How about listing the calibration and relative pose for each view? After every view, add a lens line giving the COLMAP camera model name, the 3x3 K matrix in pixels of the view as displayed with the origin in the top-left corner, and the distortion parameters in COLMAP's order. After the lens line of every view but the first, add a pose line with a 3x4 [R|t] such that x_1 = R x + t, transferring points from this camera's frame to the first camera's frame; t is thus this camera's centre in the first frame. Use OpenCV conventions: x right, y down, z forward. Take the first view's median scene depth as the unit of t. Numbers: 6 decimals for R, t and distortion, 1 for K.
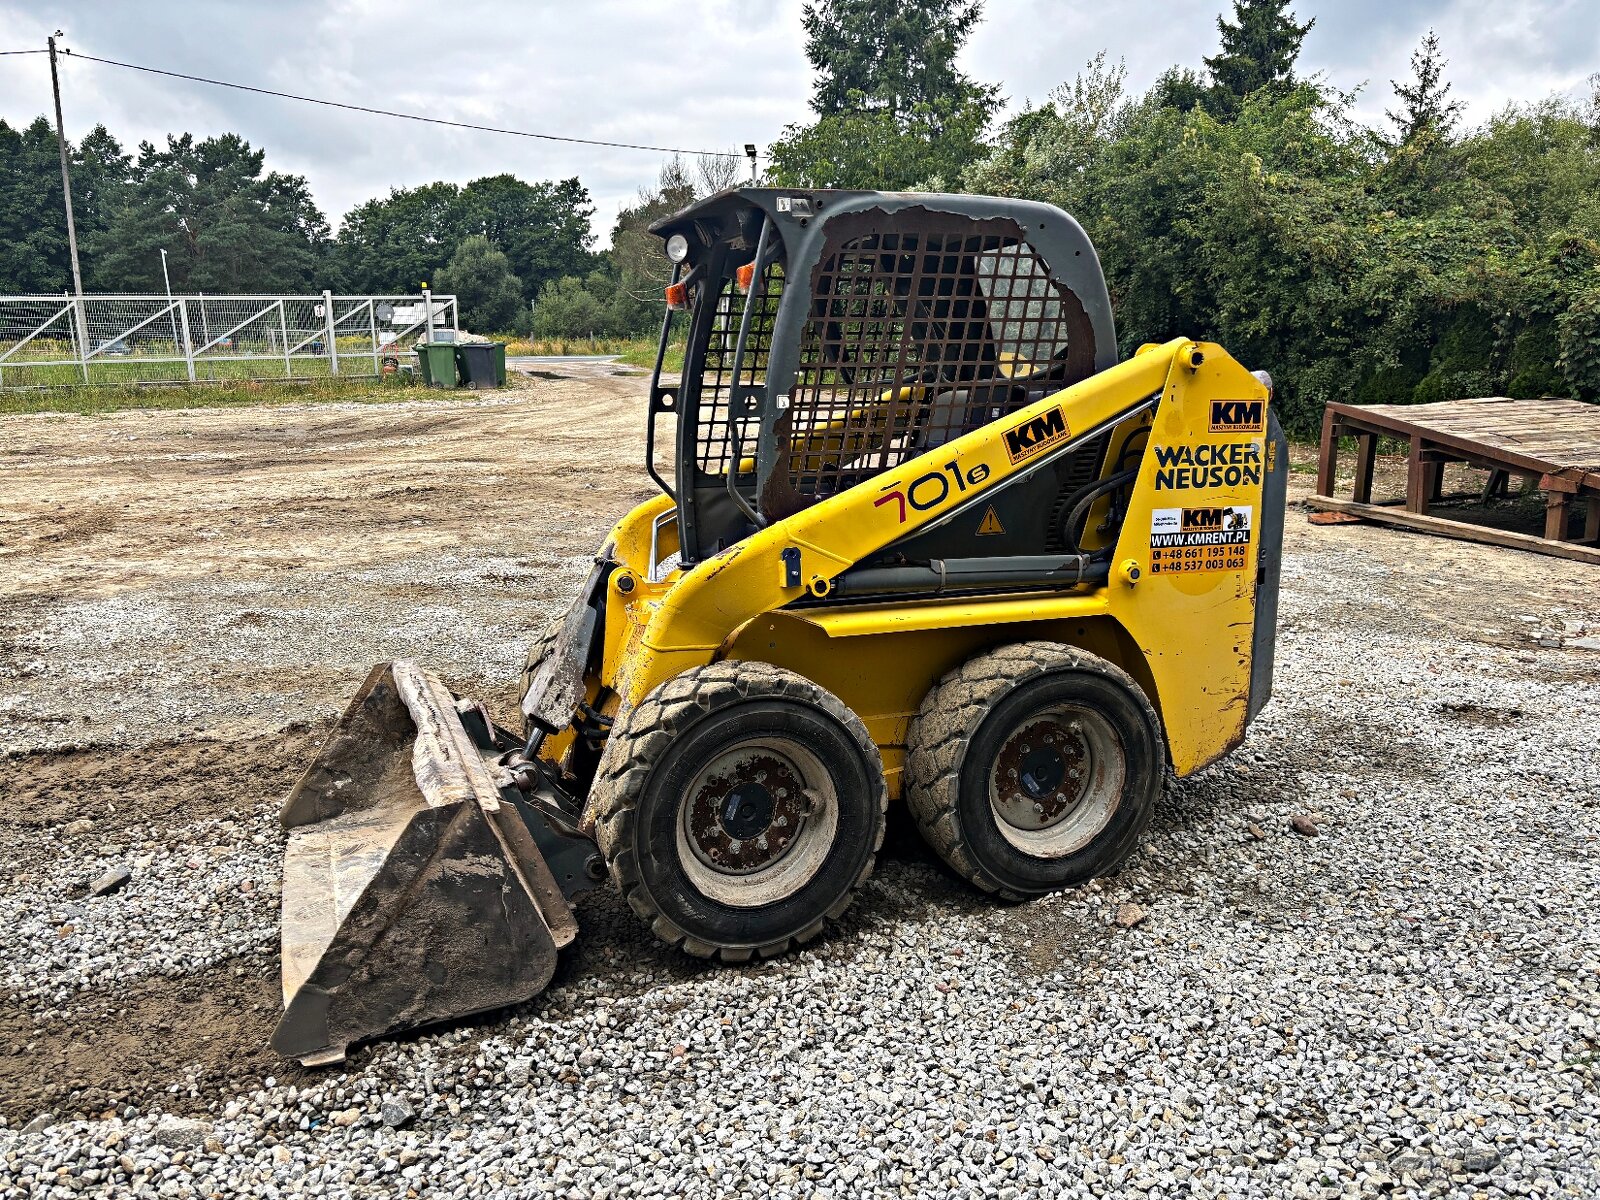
lens RADIAL K [[1224.9, 0, 790.1], [0, 1224.9, 600.7], [0, 0, 1]] dist [0.050594, -0.056951]
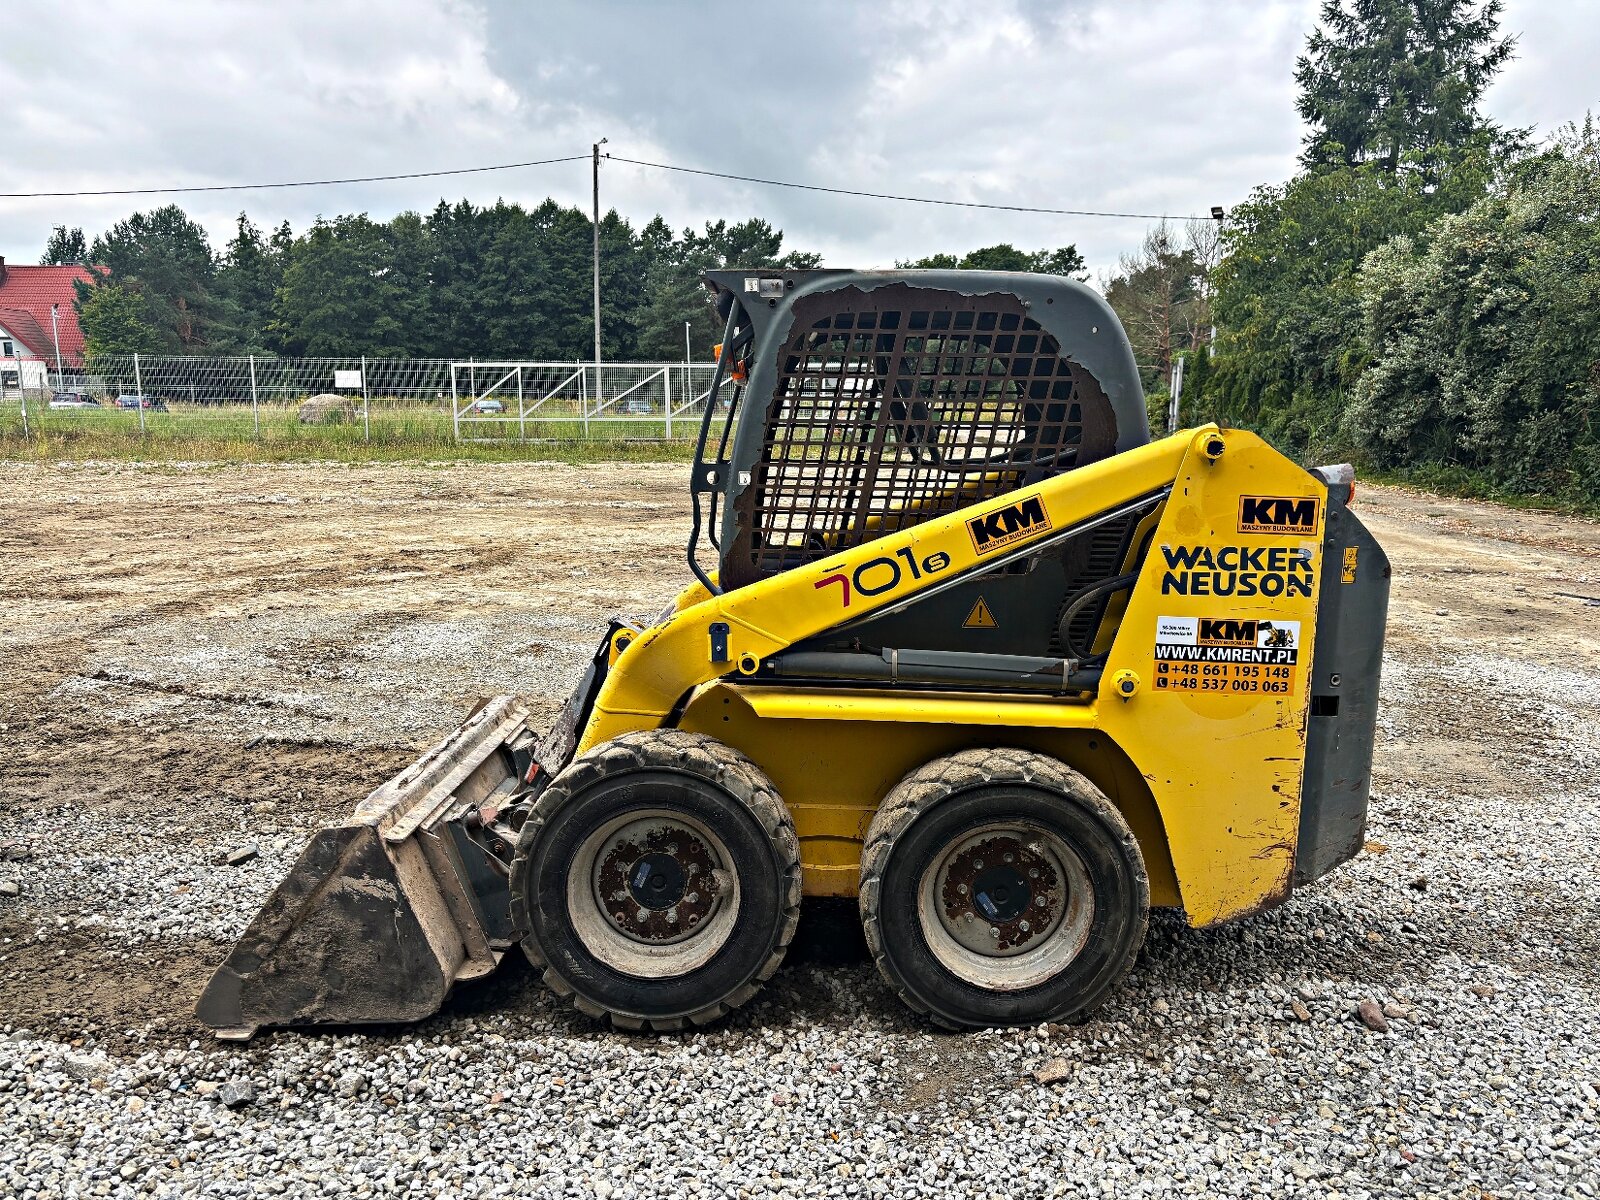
lens RADIAL K [[1224.9, 0, 790.1], [0, 1224.9, 600.7], [0, 0, 1]] dist [0.050594, -0.056951]
pose [[0.922647, 0.077777, -0.377721, 0.388843], [-0.096696, 0.994820, -0.031349, -0.032202], [0.373326, 0.065448, 0.925389, 0.085776]]
